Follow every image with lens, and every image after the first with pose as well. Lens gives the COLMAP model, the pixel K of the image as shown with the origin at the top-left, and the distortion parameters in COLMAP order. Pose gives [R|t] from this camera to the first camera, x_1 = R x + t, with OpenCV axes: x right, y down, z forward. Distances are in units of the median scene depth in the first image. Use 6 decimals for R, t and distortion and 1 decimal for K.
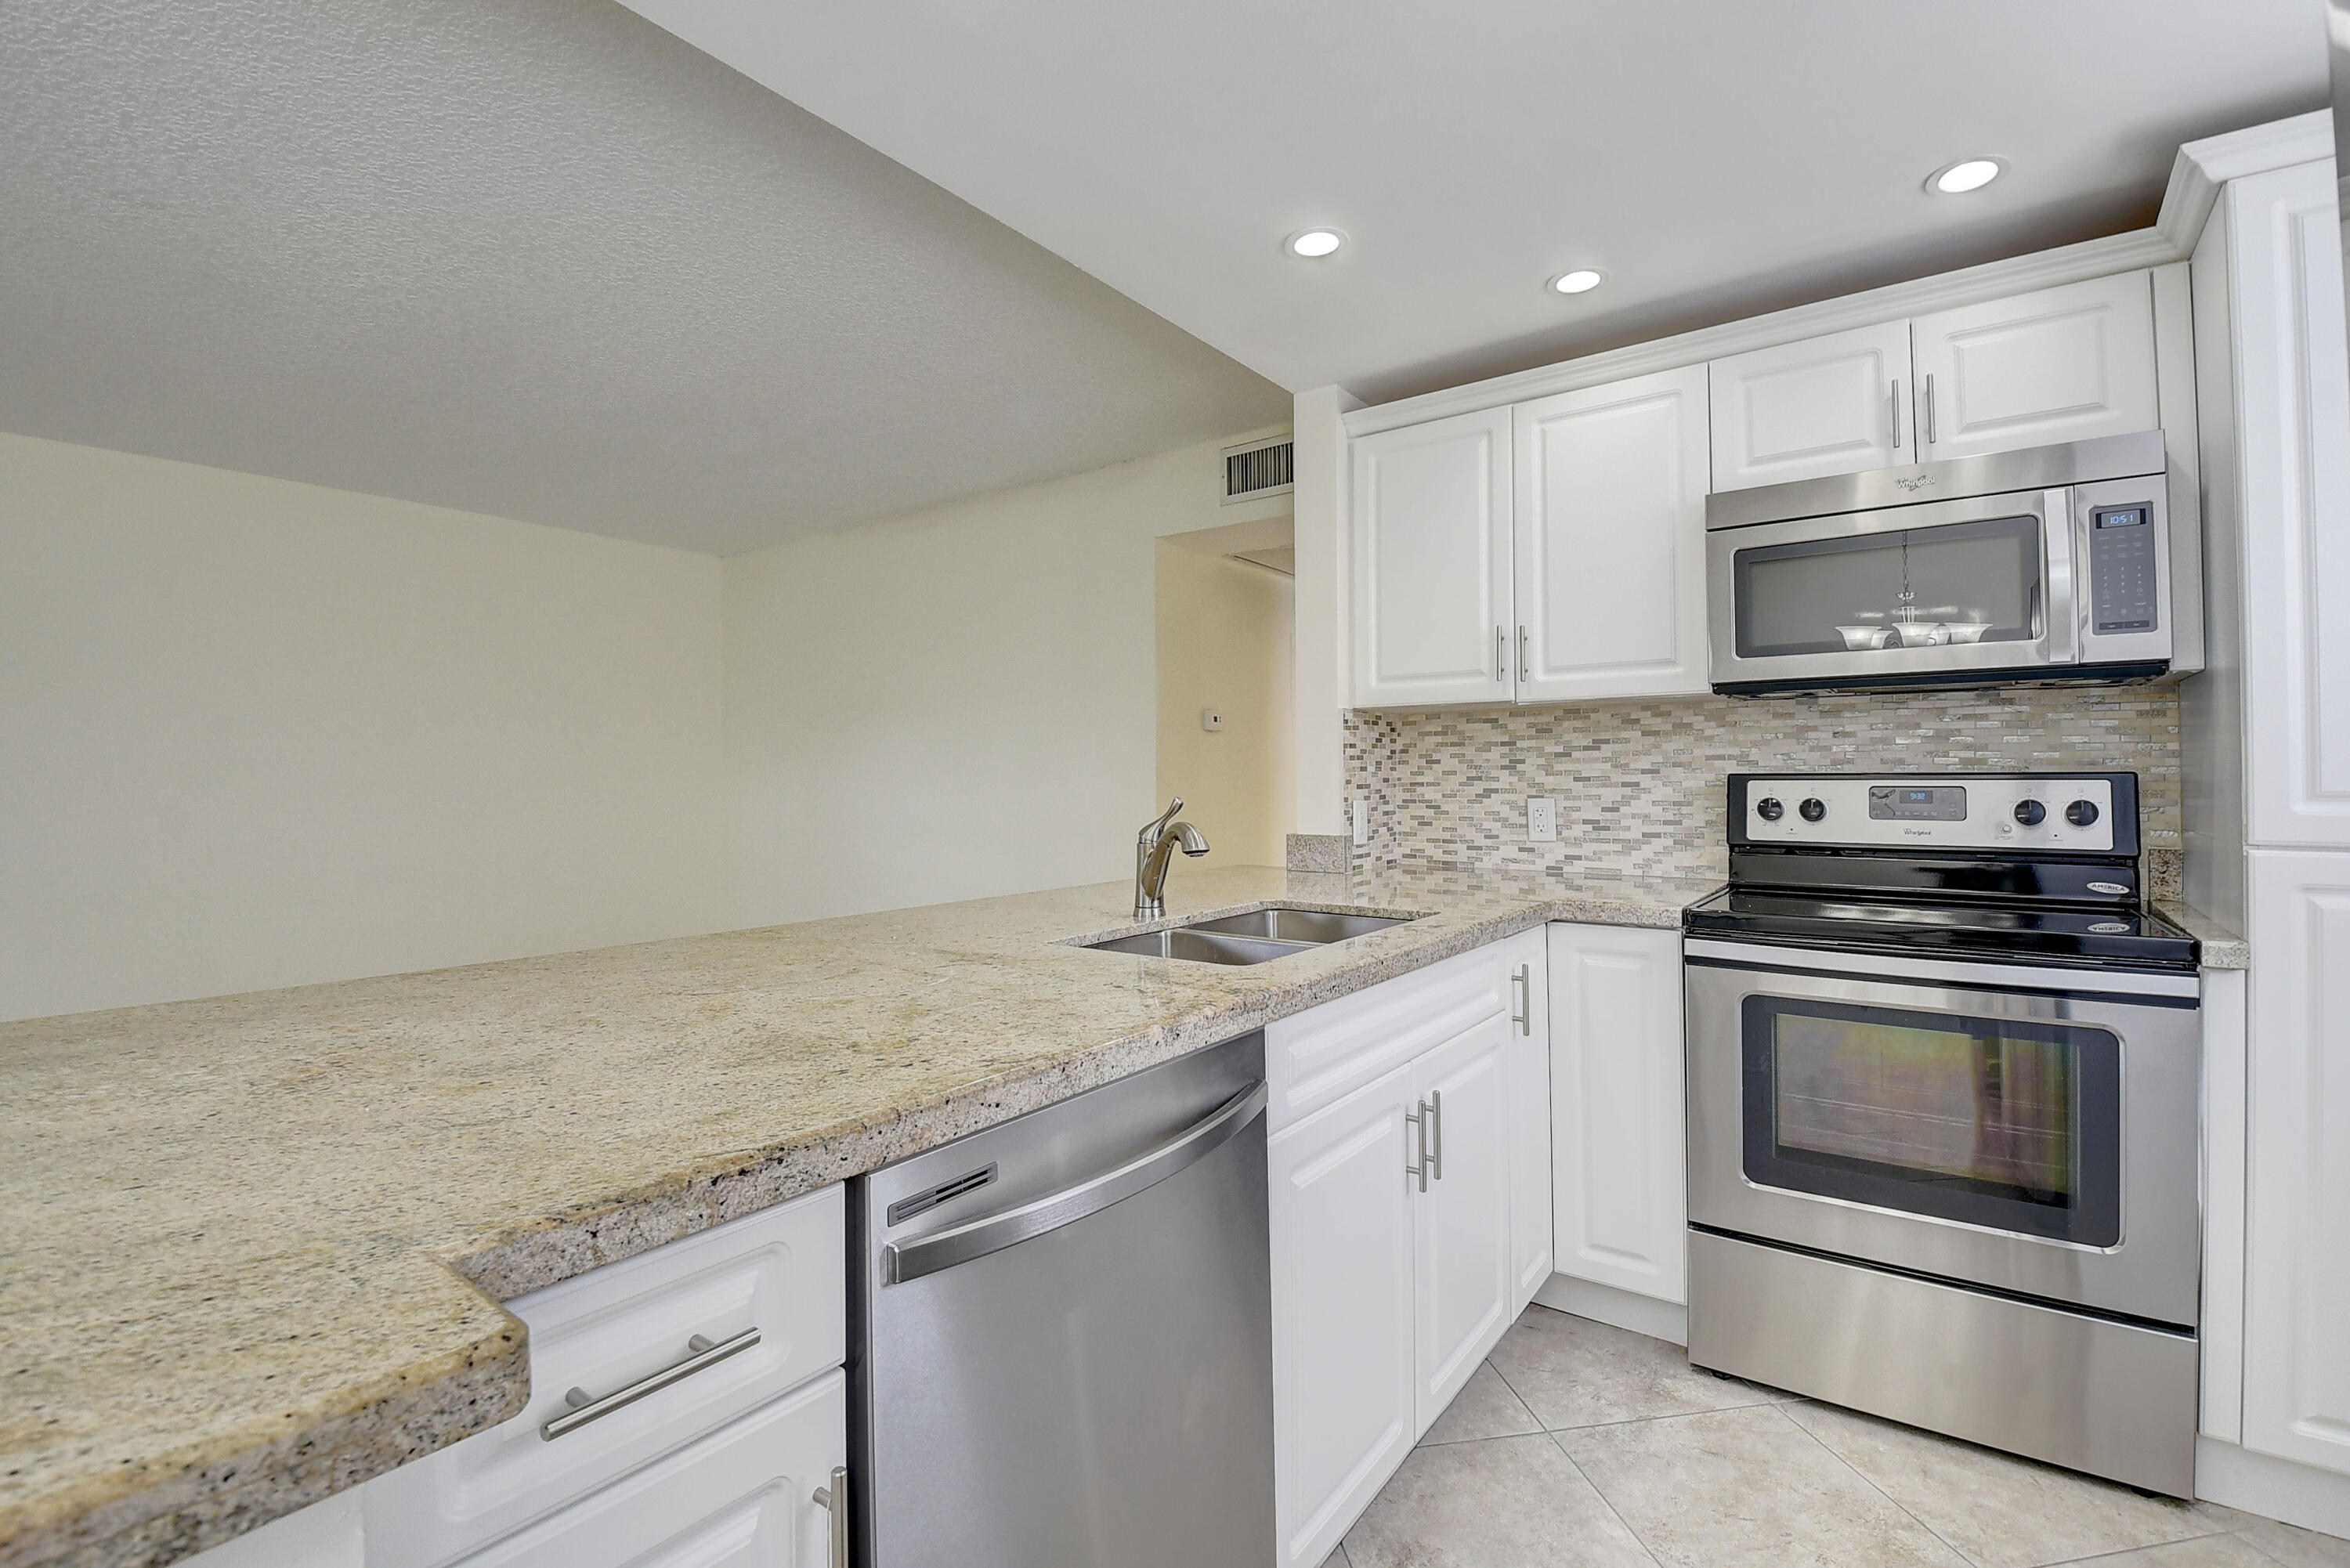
lens RADIAL K [[1030.9, 0, 1166.1], [0, 1030.9, 755.8], [0, 0, 1]] dist [0.011558, -0.024047]
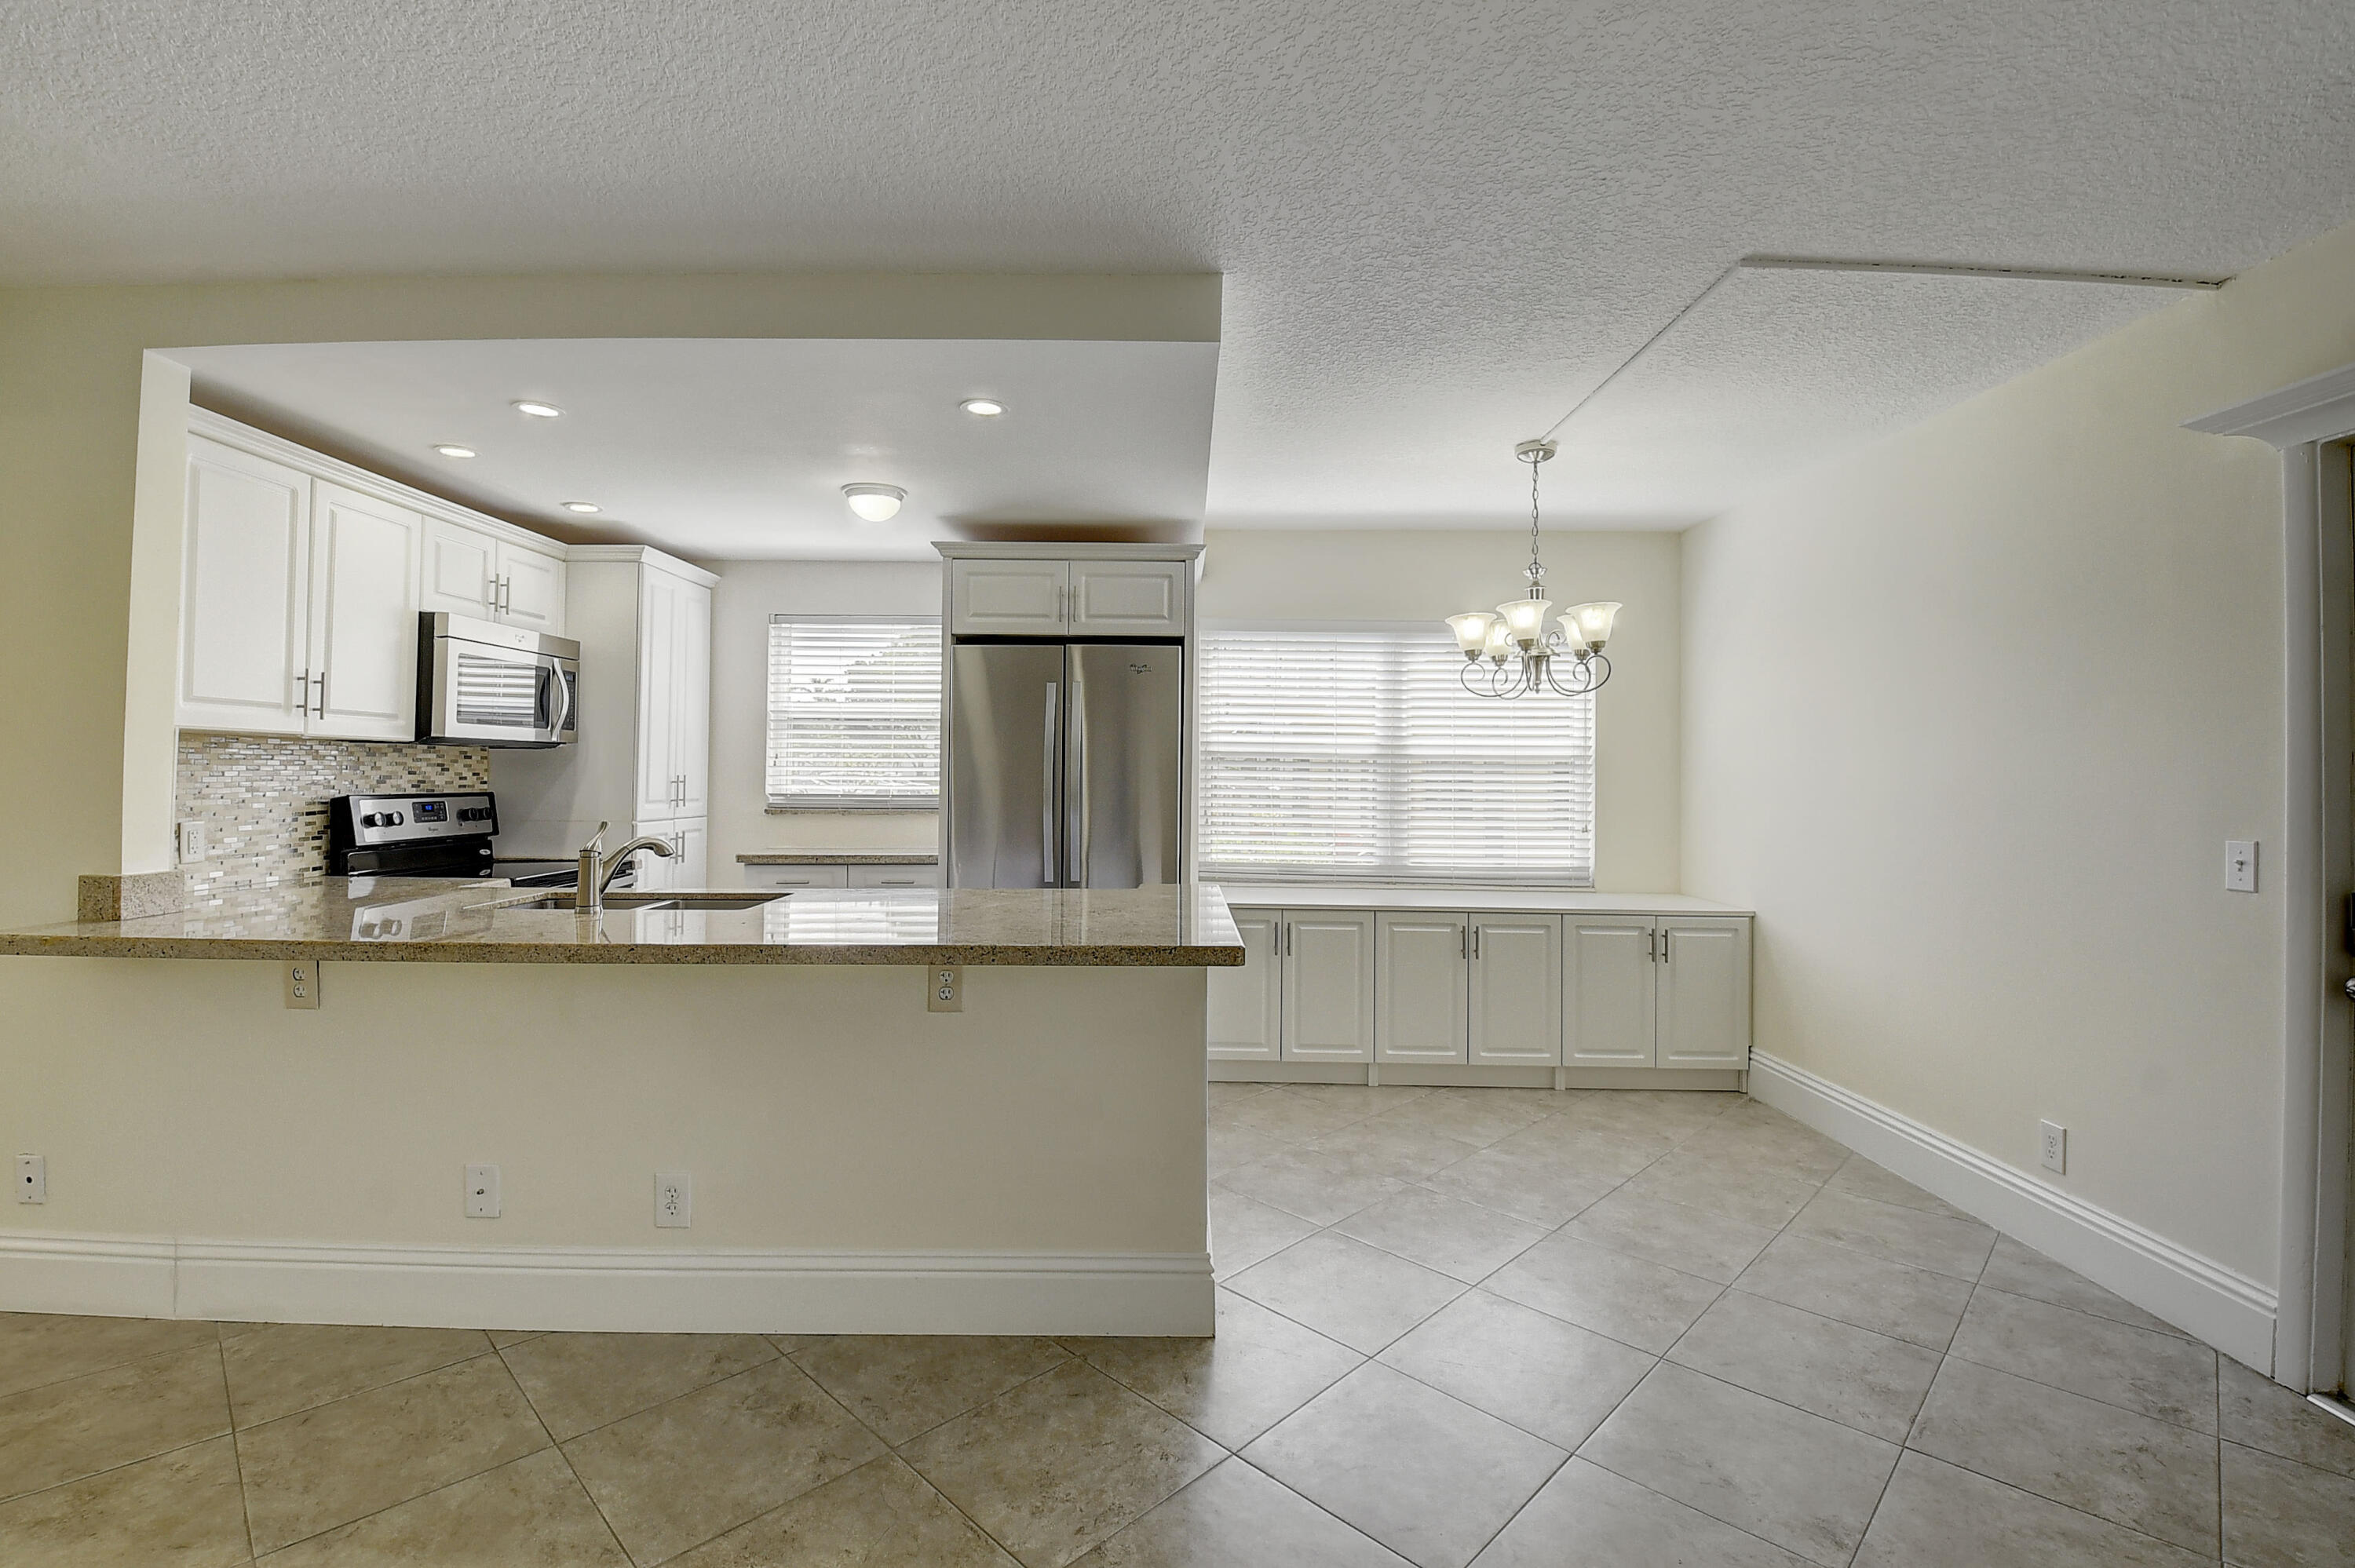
lens RADIAL K [[1045.2, 0, 1170.7], [0, 1045.2, 758.1], [0, 0, 1]] dist [0.018004, -0.024882]
pose [[-0.593125, 0.012620, 0.805012, -1.179543], [-0.019843, 0.999344, -0.030287, -0.011436], [-0.804866, -0.033938, -0.592485, 0.921232]]
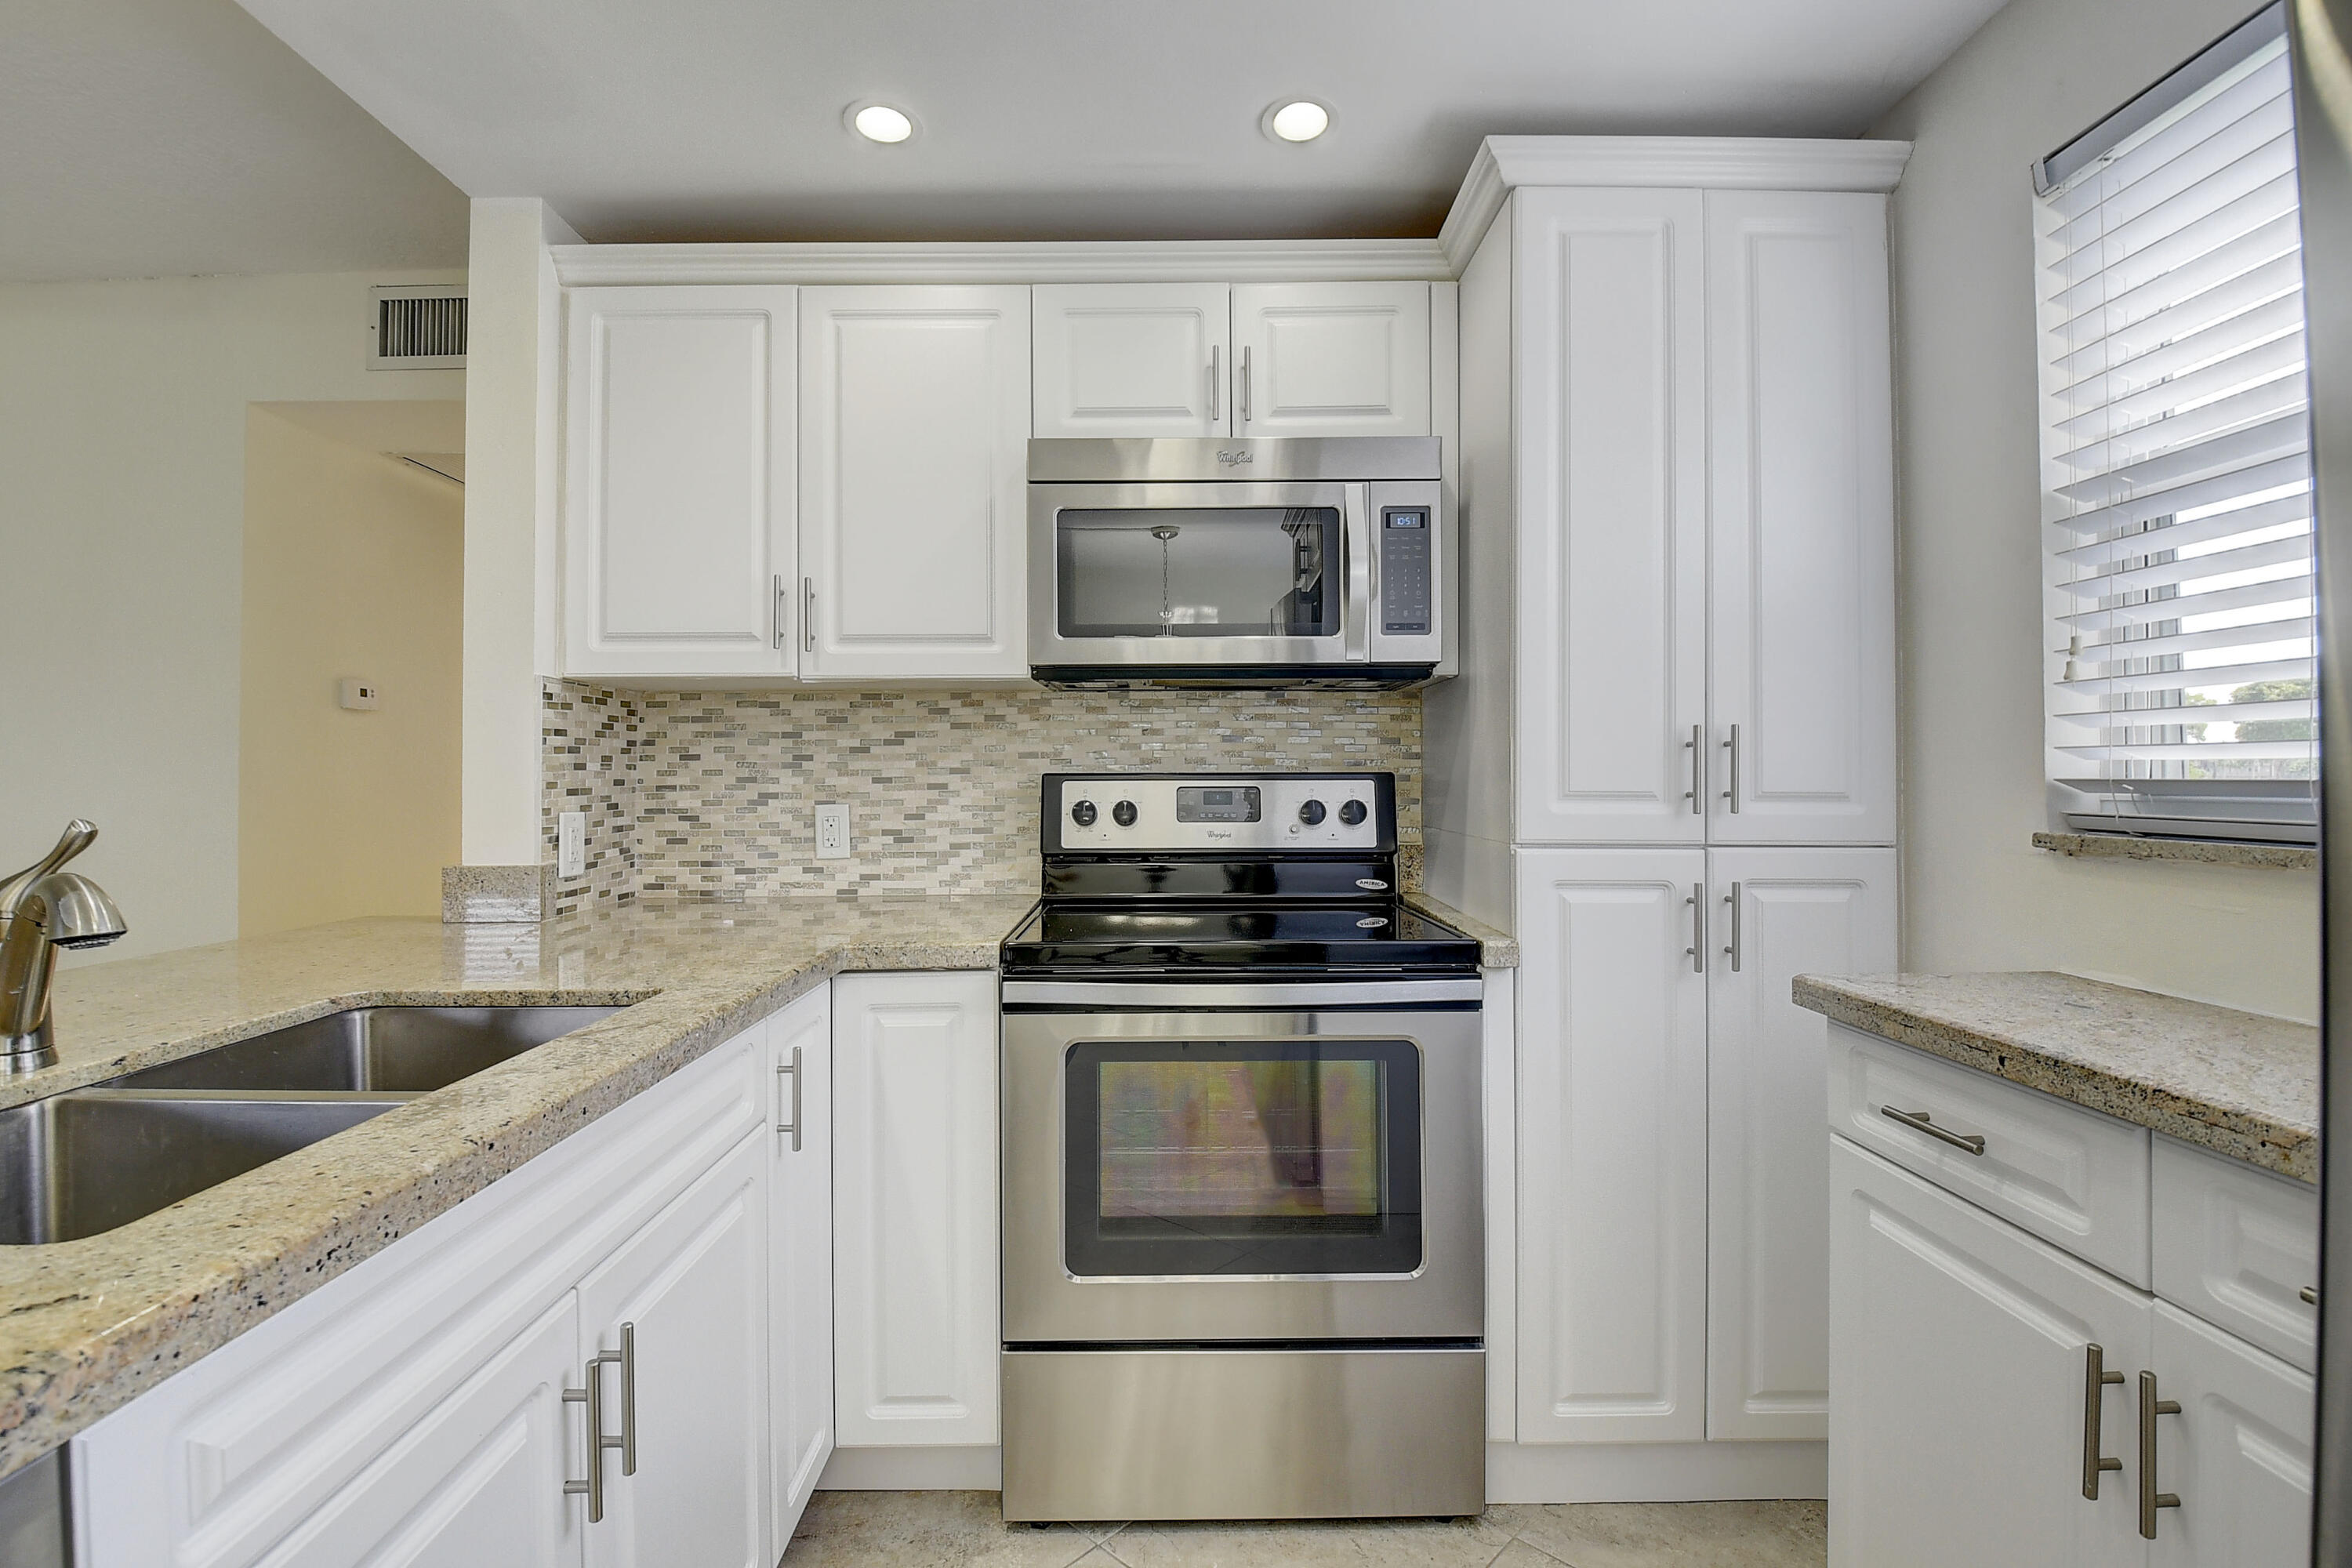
lens RADIAL K [[1031.9, 0, 1167.1], [0, 1031.9, 755.8], [0, 0, 1]] dist [0.011558, -0.024047]
pose [[0.796827, 0.011716, 0.604093, 0.098031], [-0.011268, 0.999926, -0.004530, 0.004865], [-0.604102, -0.003197, 0.796901, 0.234730]]
